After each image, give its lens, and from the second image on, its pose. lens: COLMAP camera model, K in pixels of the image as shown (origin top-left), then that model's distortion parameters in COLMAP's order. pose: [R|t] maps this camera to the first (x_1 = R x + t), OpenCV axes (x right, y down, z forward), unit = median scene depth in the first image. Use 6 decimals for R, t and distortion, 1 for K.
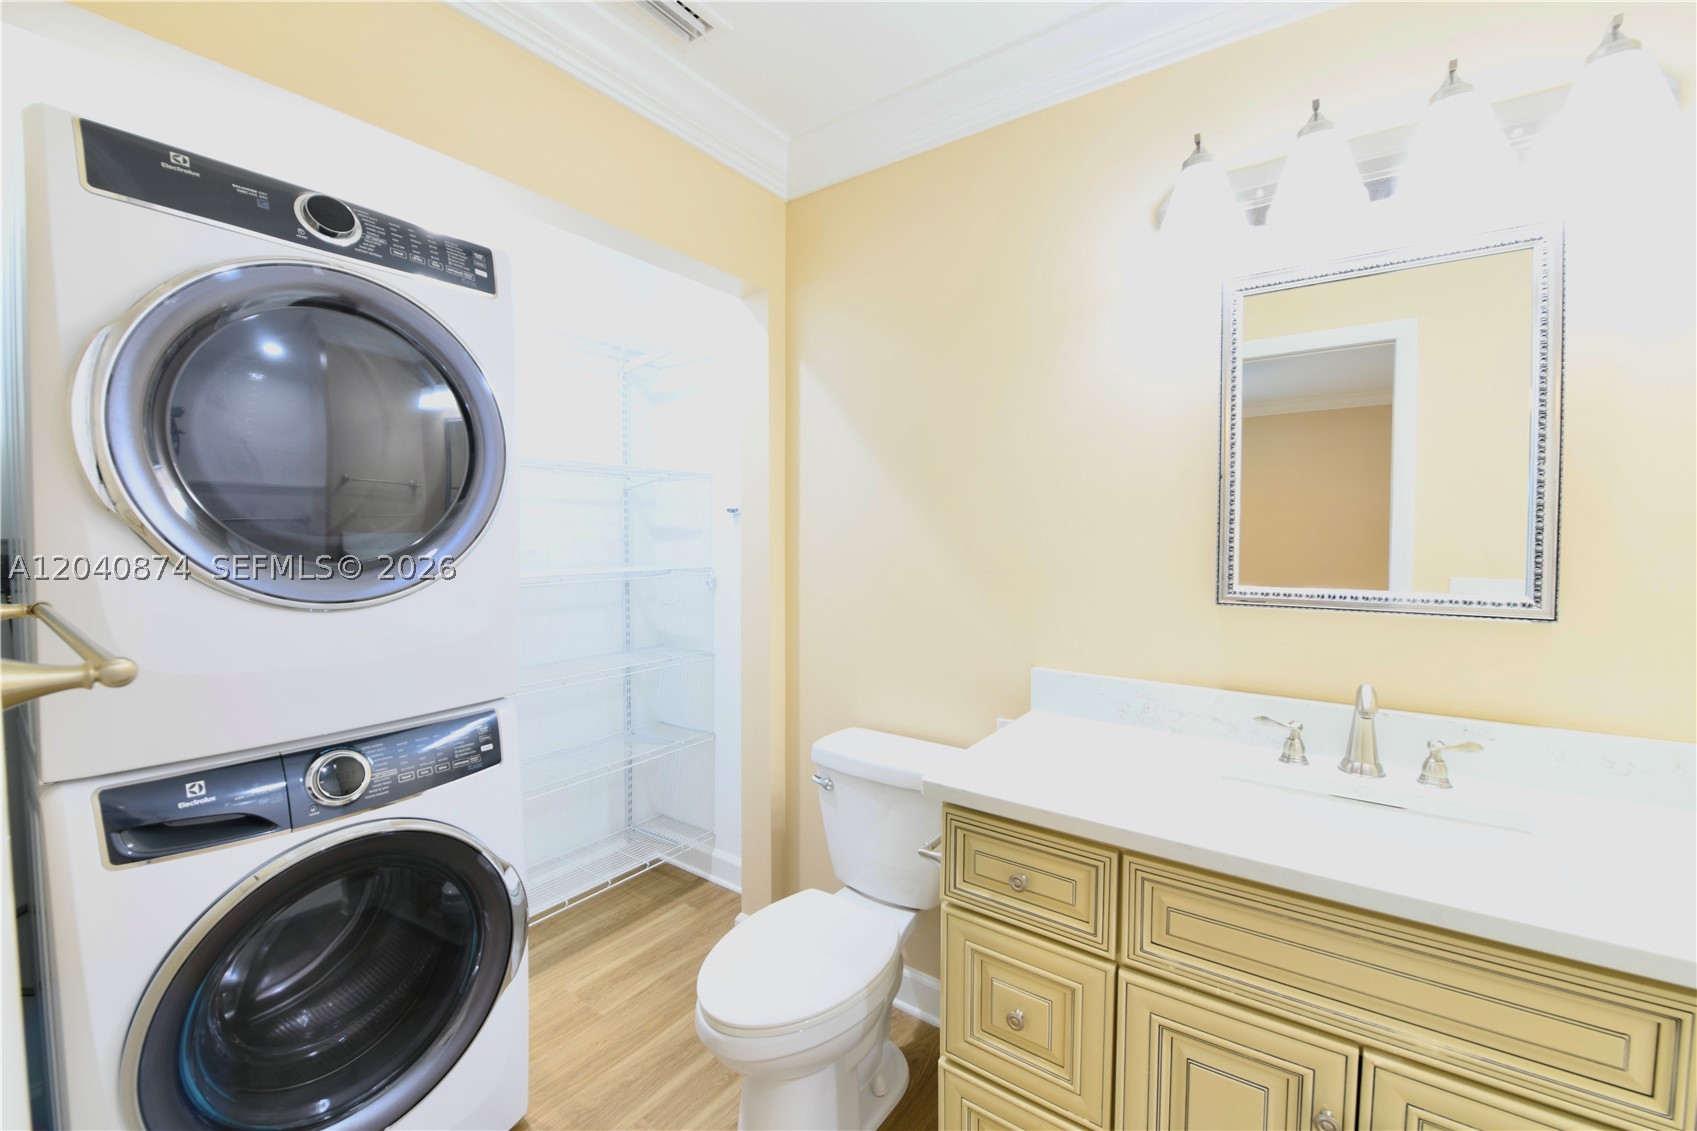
lens RADIAL K [[687.2, 0, 851.1], [0, 687.2, 558.8], [0, 0, 1]] dist [-0.012568, -0.000902]
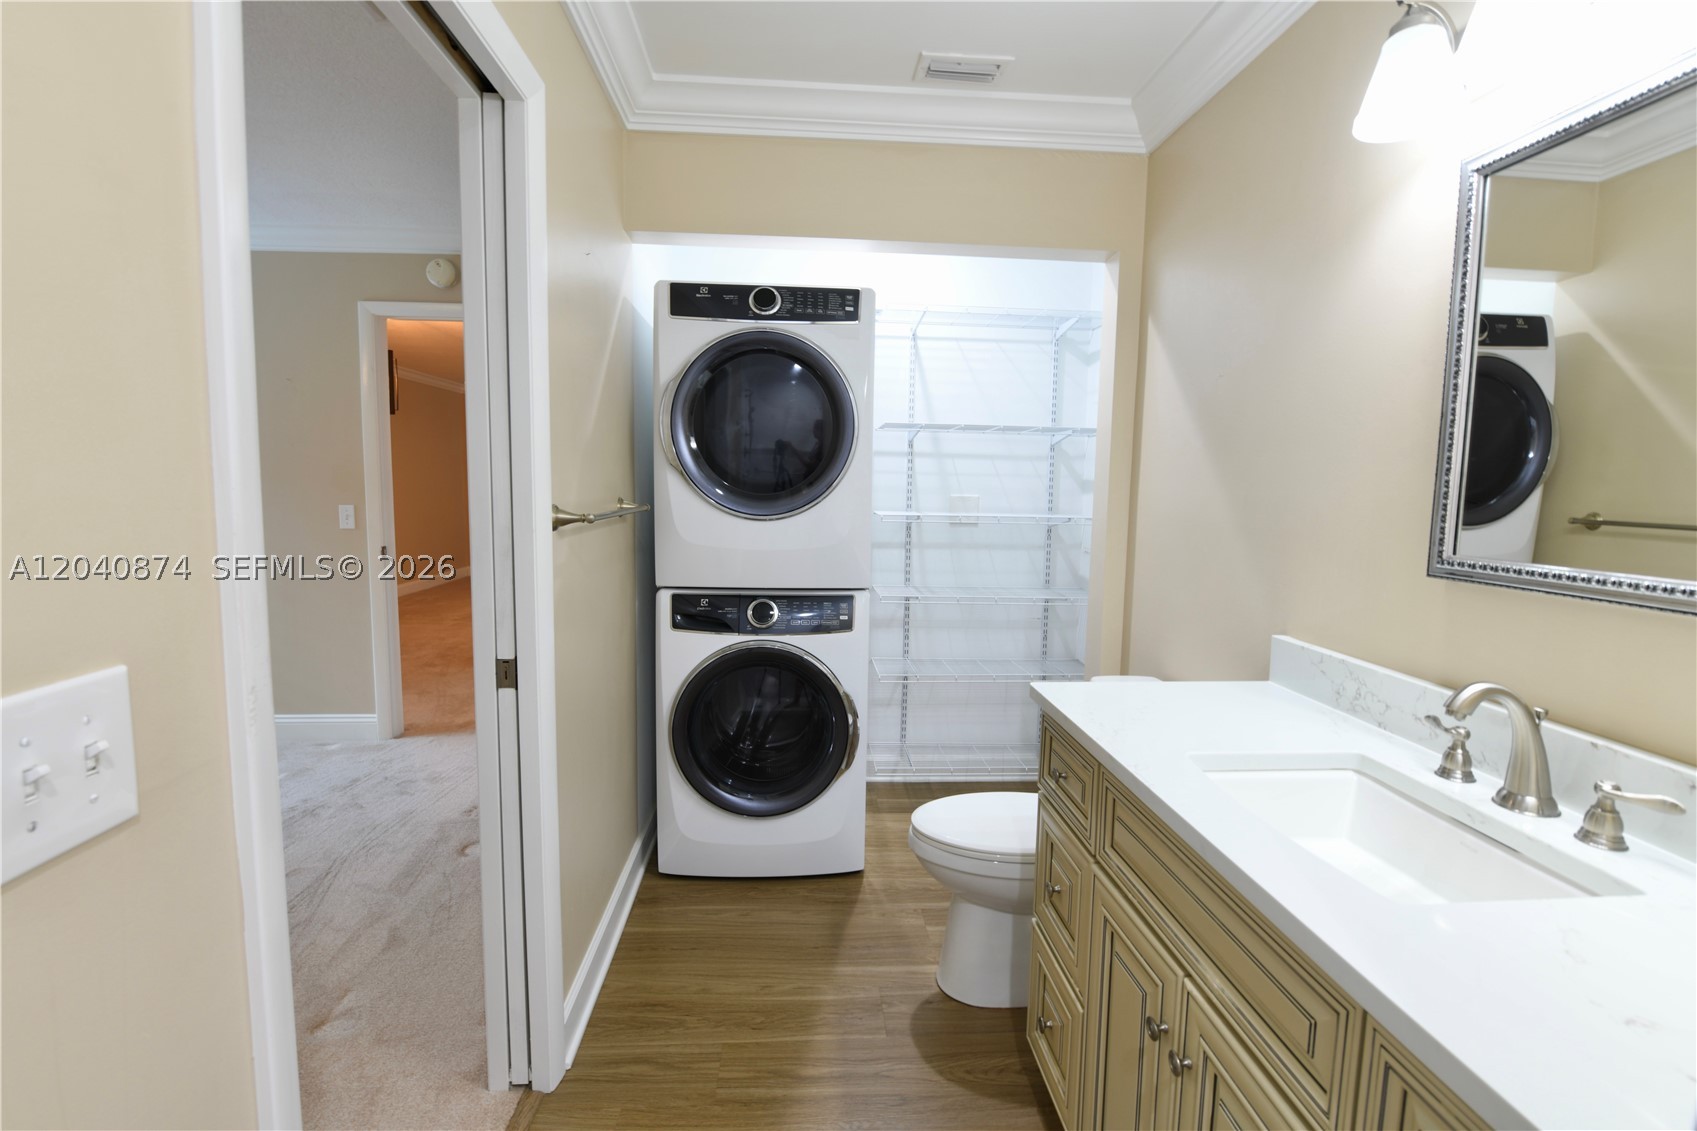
lens RADIAL K [[776.1, 0, 850.8], [0, 776.1, 565.5], [0, 0, 1]] dist [0.000406, -0.000402]
pose [[0.633436, 0.093716, -0.768099, 0.846373], [-0.048940, 0.995504, 0.081102, 0.013433], [0.772246, -0.013782, 0.635174, -0.109537]]
